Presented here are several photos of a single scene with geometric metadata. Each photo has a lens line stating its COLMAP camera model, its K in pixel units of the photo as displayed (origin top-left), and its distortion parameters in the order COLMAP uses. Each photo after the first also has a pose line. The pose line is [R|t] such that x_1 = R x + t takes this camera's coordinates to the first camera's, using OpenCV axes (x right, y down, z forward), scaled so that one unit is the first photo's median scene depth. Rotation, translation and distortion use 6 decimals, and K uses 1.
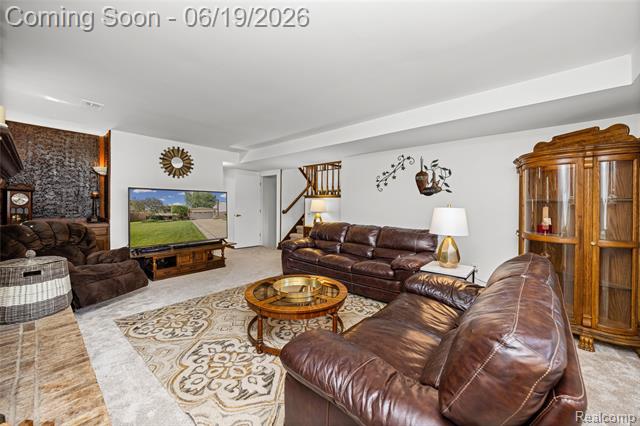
lens RADIAL K [[248.8, 0, 318.0], [0, 248.8, 204.4], [0, 0, 1]] dist [-0.000631, -0.000146]
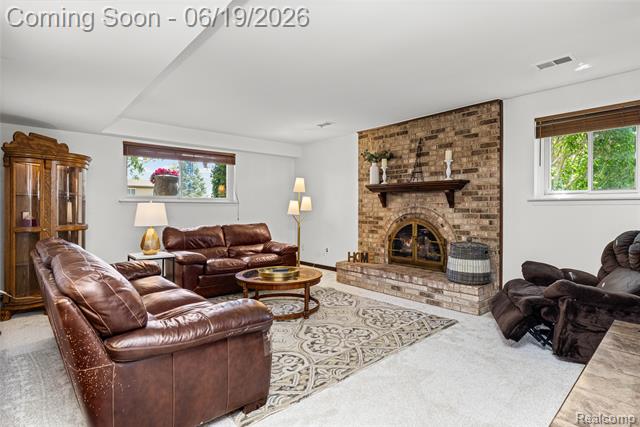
lens RADIAL K [[335.3, 0, 319.6], [0, 335.3, 206.3], [0, 0, 1]] dist [-0.001972, -0.000414]
pose [[-0.991600, -0.012149, 0.128774, -0.288365], [-0.012835, 0.999908, -0.004499, 0.016741], [-0.128707, -0.006115, -0.991664, 1.551316]]
